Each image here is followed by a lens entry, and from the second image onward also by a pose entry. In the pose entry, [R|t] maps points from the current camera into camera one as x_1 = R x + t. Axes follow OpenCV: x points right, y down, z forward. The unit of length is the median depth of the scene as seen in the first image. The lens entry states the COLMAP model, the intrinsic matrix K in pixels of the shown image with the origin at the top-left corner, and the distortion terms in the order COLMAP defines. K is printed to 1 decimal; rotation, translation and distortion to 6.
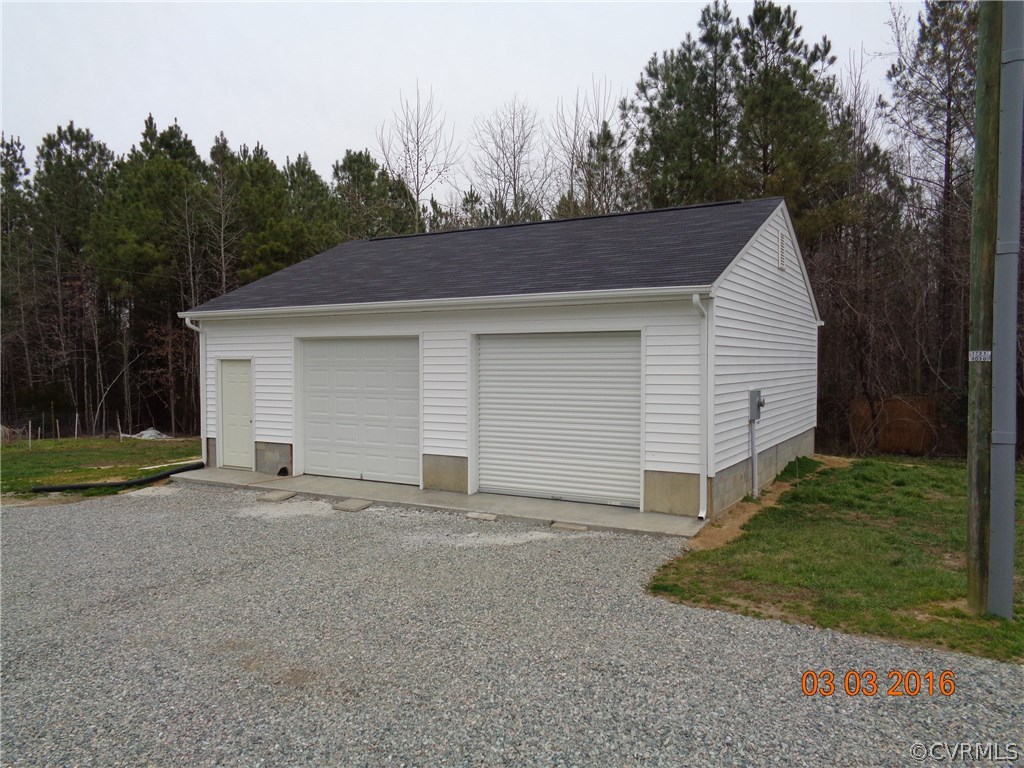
lens RADIAL K [[767.4, 0, 512.0], [0, 767.4, 384.0], [0, 0, 1]] dist [0.004308, 0.008539]
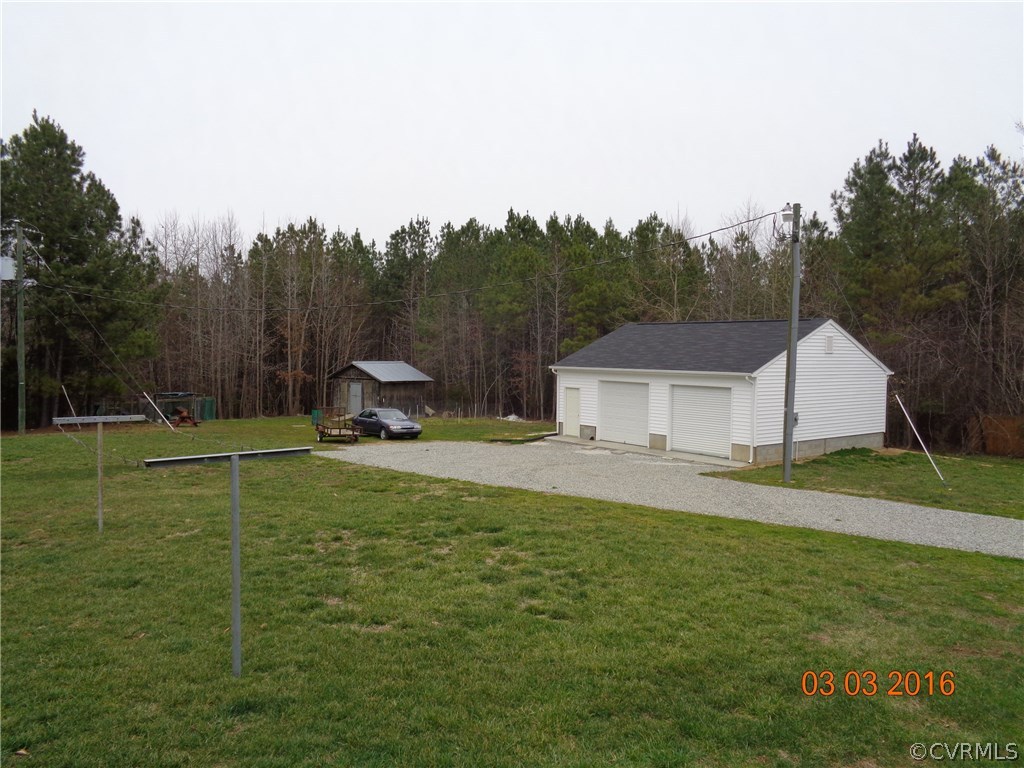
lens RADIAL K [[767.4, 0, 512.0], [0, 767.4, 384.0], [0, 0, 1]] dist [0.004308, 0.008539]
pose [[0.925191, 0.029534, -0.378351, 0.278952], [-0.025292, 0.999549, 0.016178, -0.064011], [0.378658, -0.005399, 0.925521, -0.982553]]
